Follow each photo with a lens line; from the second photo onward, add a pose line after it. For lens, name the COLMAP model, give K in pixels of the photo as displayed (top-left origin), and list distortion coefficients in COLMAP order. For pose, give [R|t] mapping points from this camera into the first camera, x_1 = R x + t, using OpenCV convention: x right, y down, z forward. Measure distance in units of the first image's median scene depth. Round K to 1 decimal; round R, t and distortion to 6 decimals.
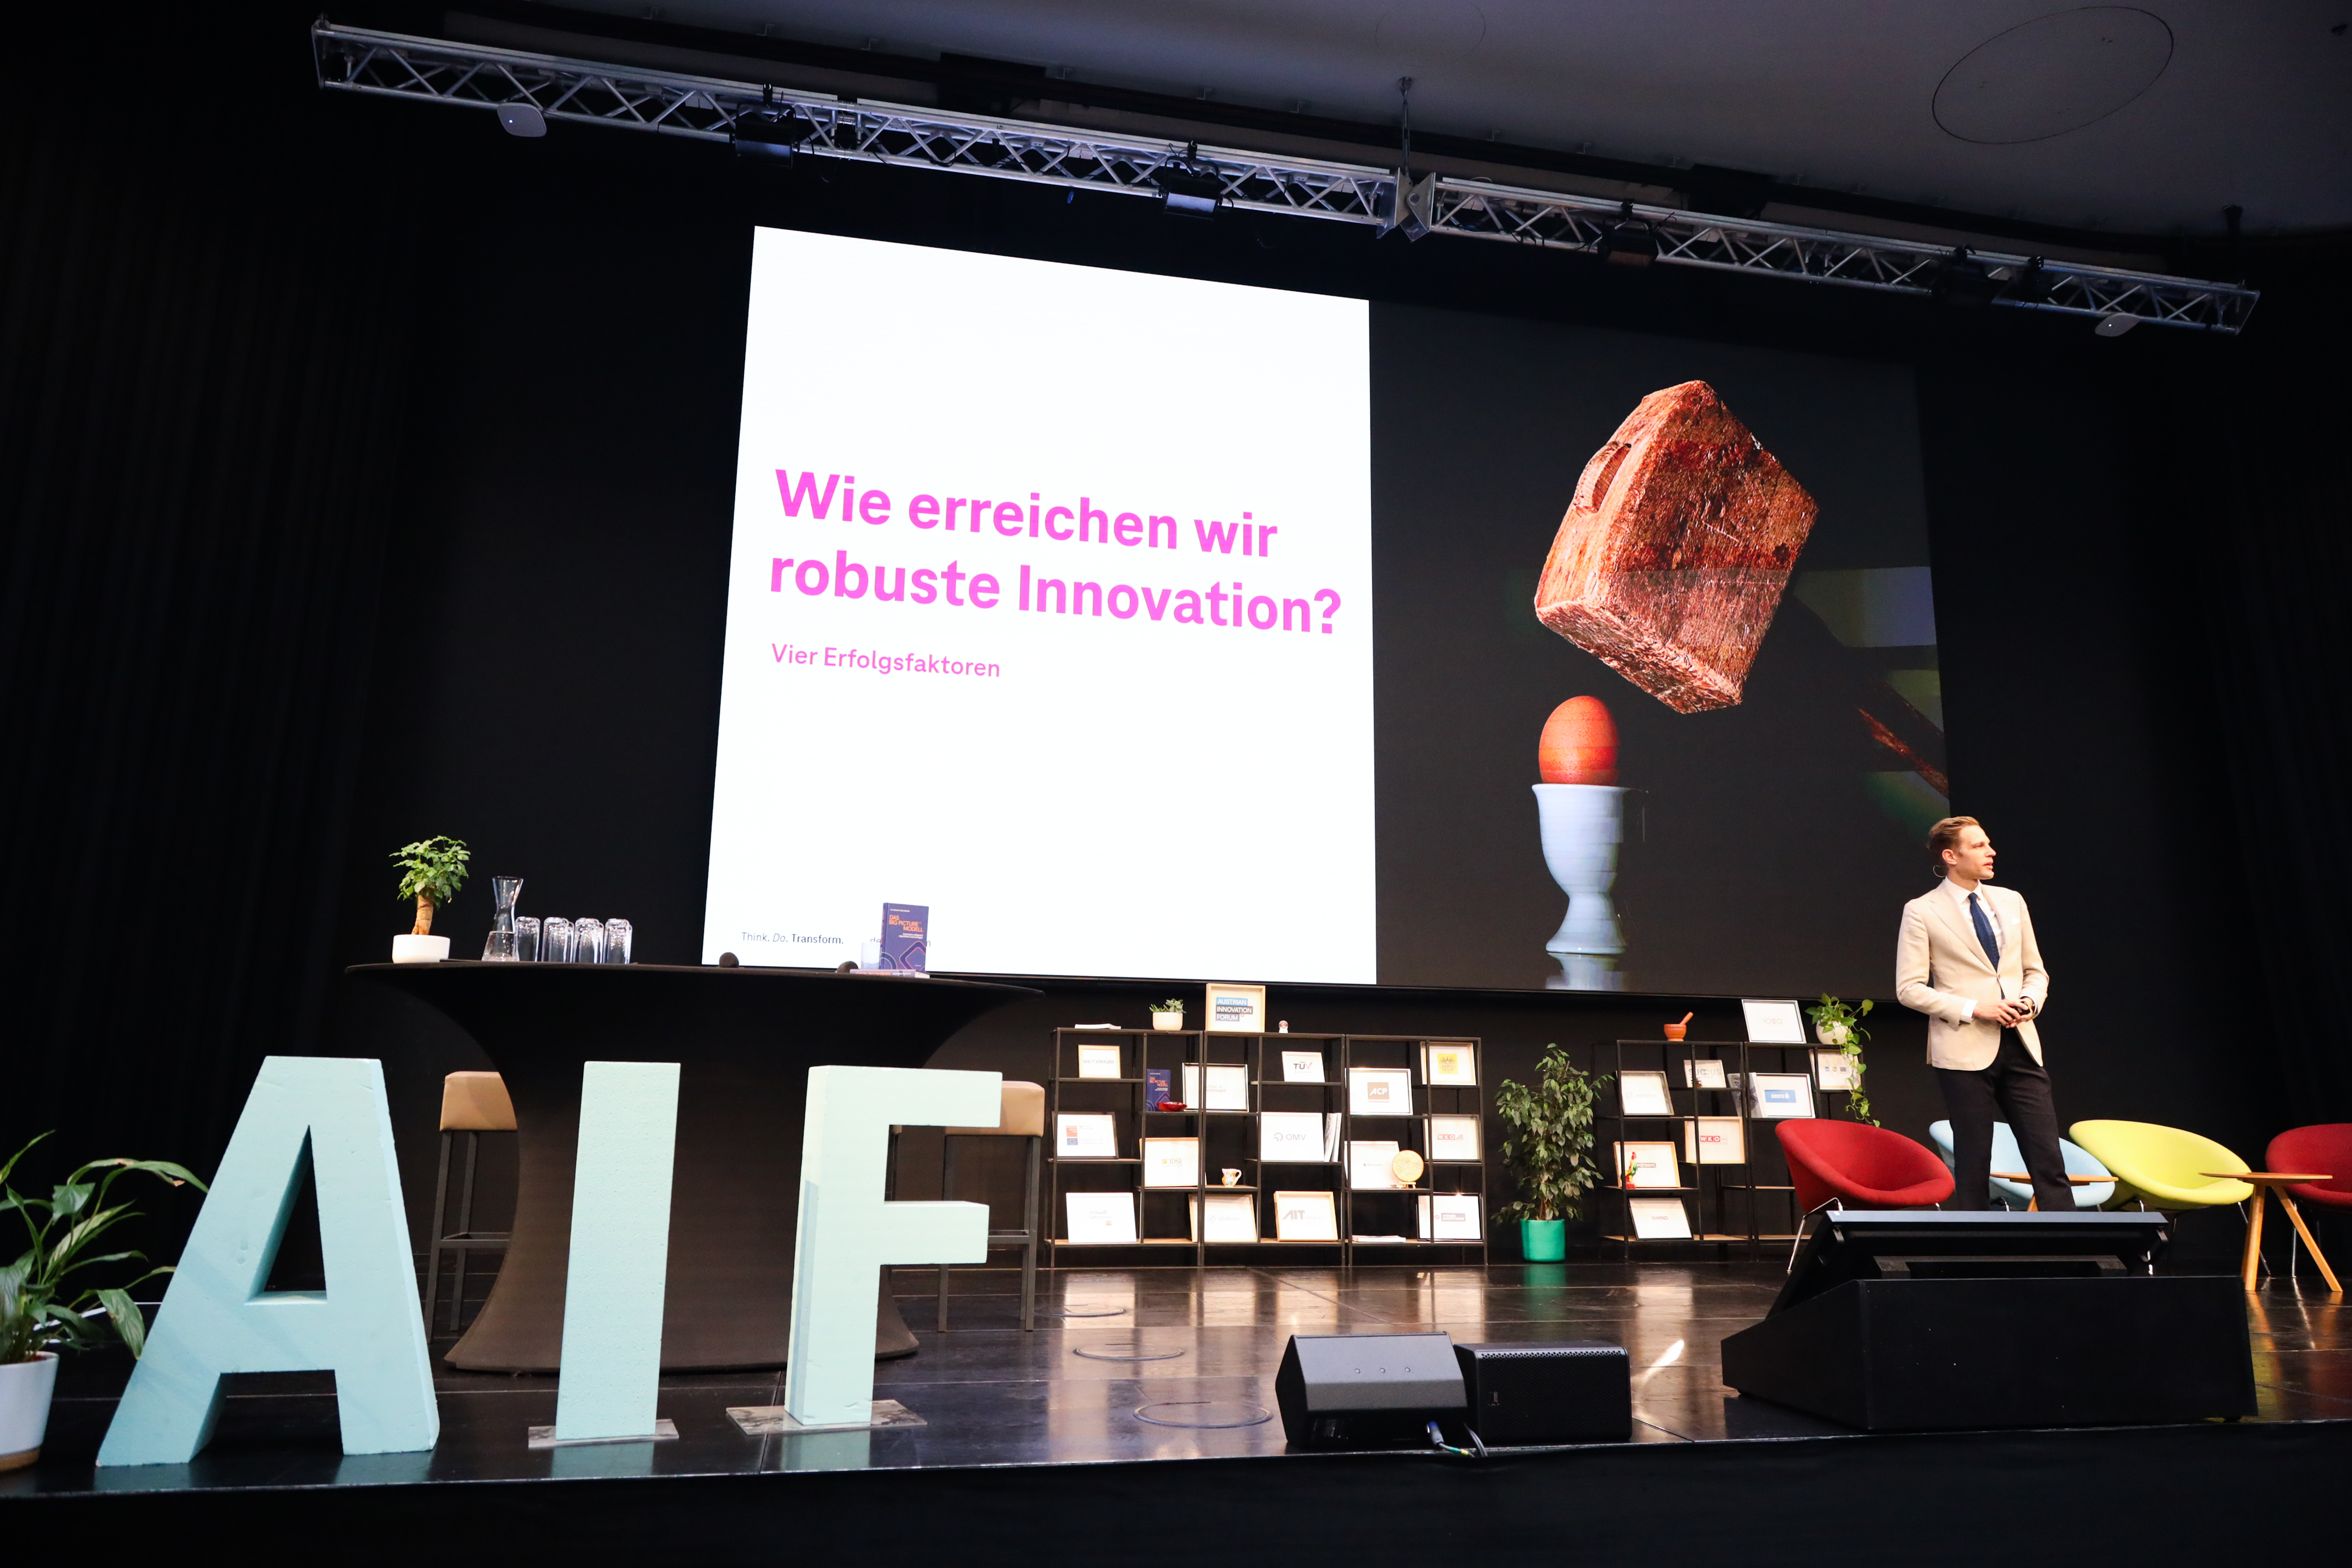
lens RADIAL K [[1565.8, 0, 1167.9], [0, 1565.8, 785.0], [0, 0, 1]] dist [0.014350, -0.011898]
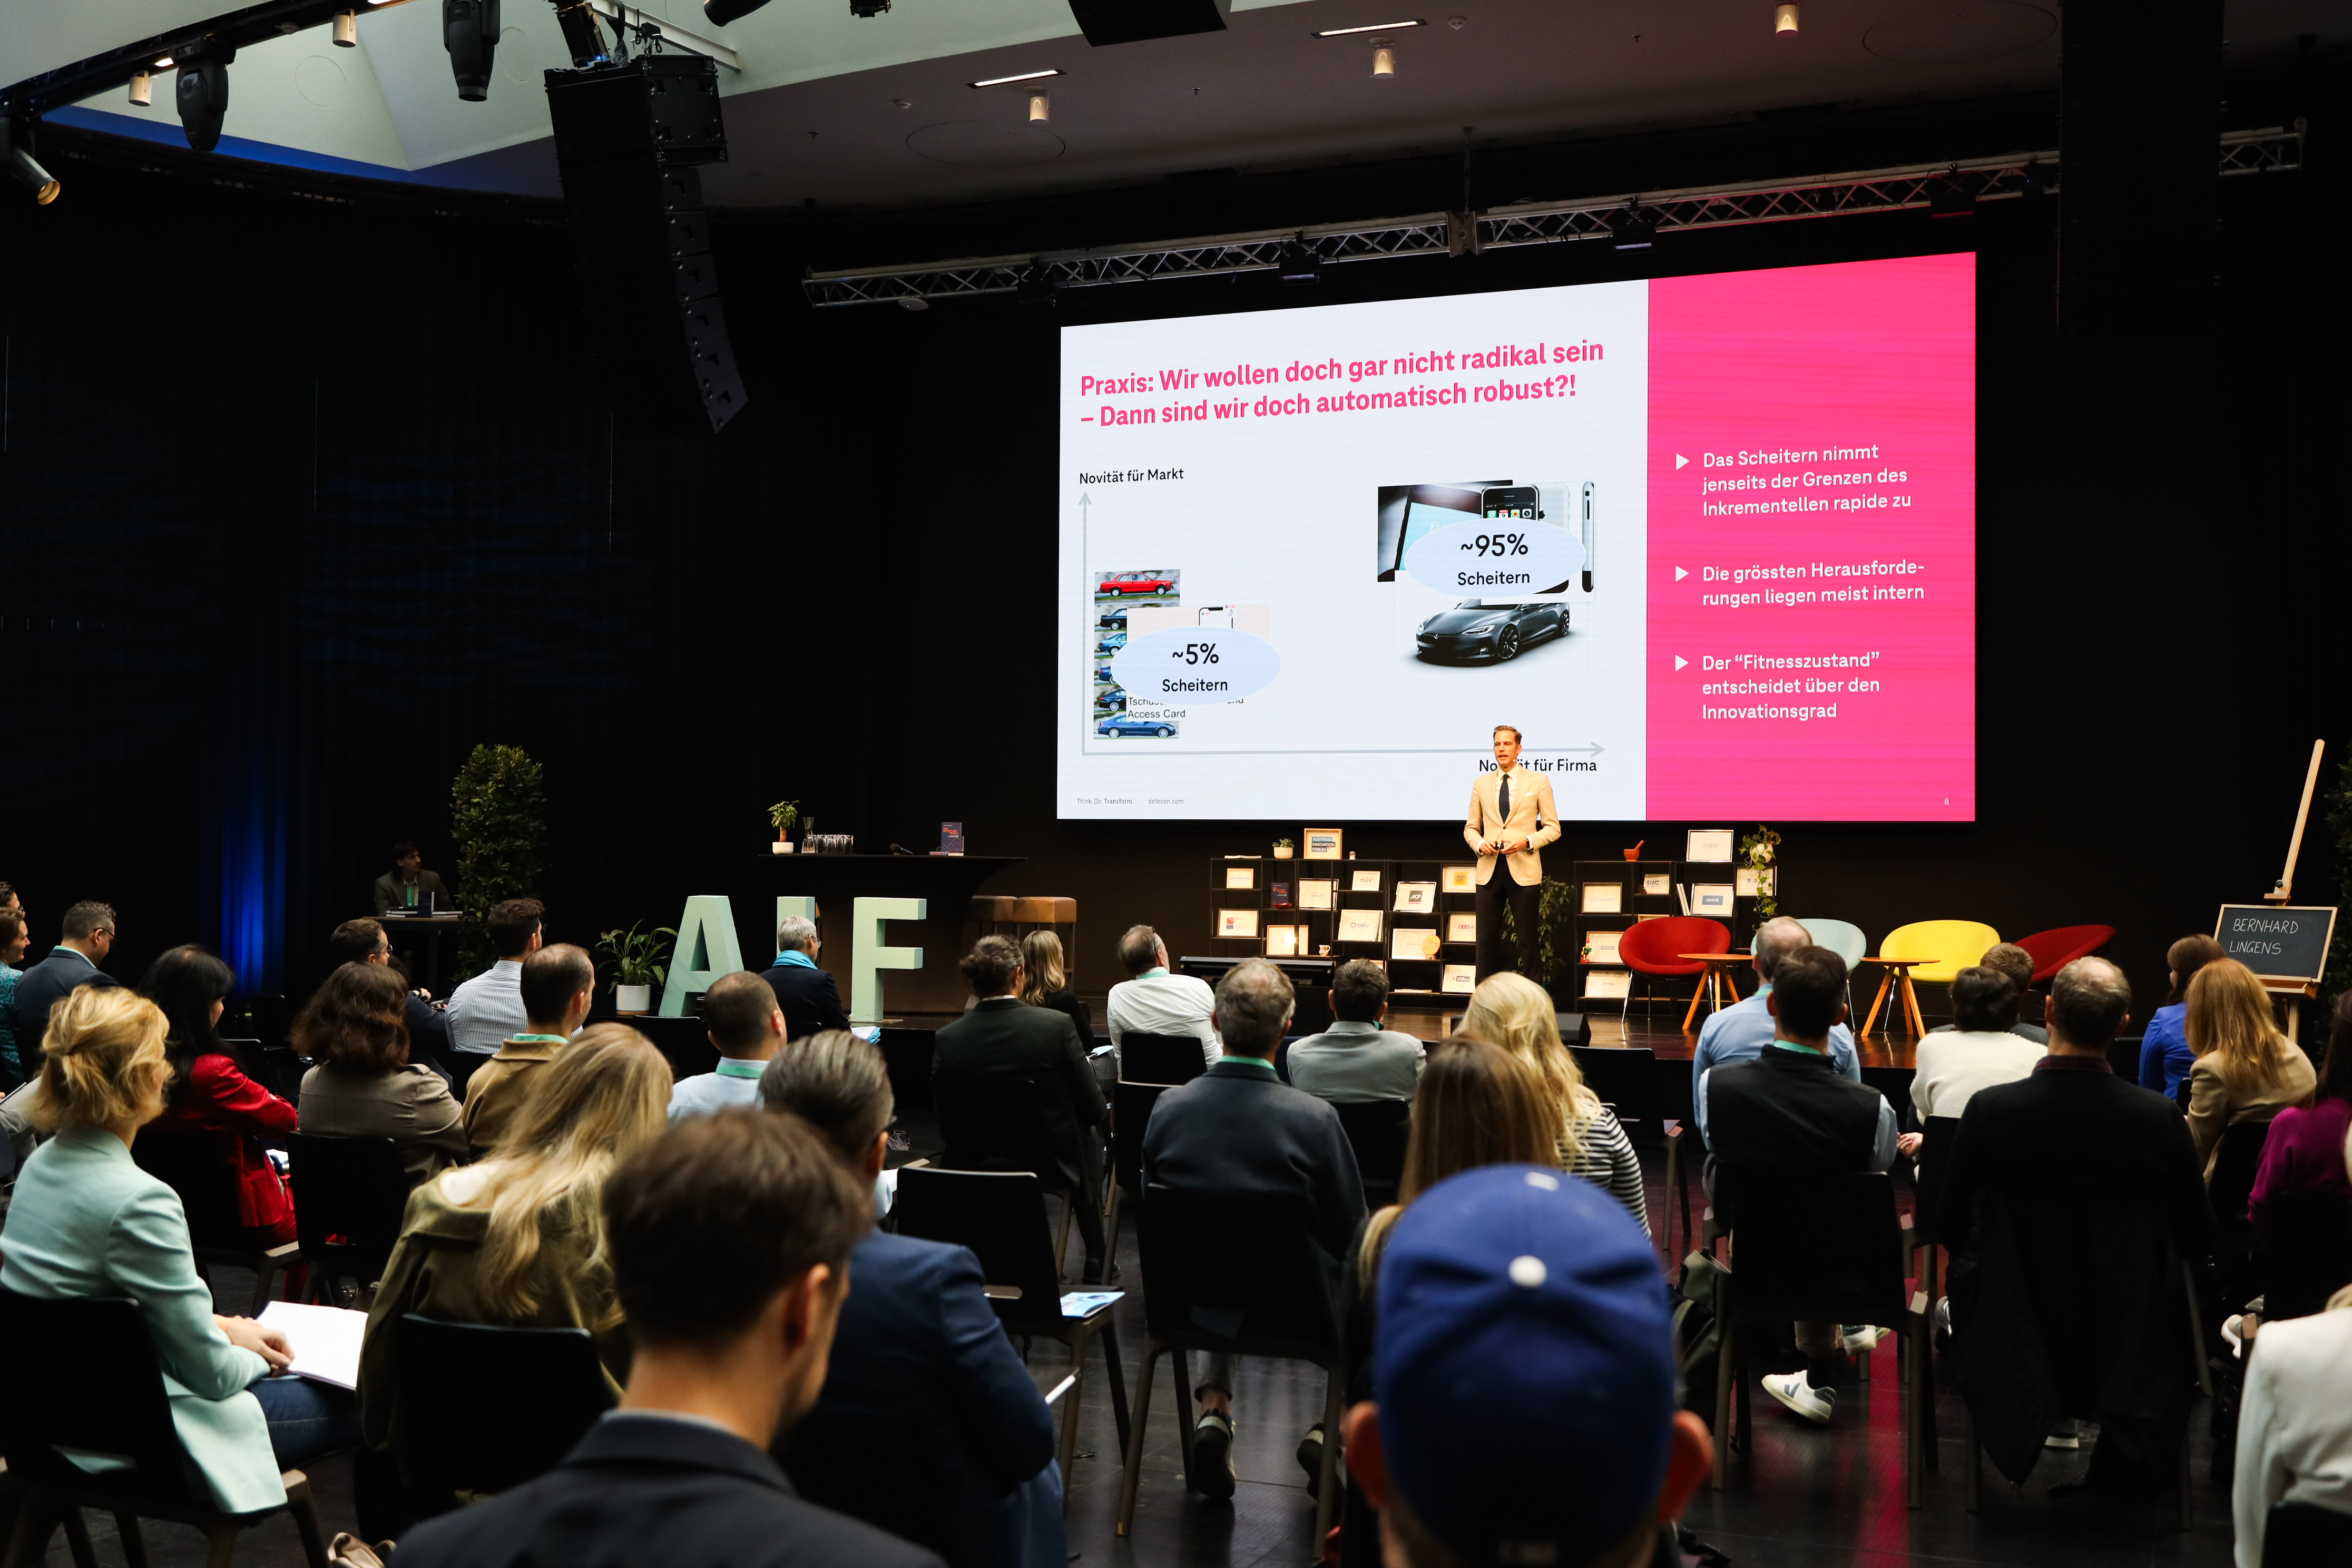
lens RADIAL K [[2306.3, 0, 1180.2], [0, 2306.3, 794.2], [0, 0, 1]] dist [0.040185, 0.000000]
pose [[0.833853, -0.022168, -0.551542, 1.213564], [0.112552, 0.985029, 0.130572, -0.224769], [0.540390, -0.170955, 0.823864, -0.968592]]
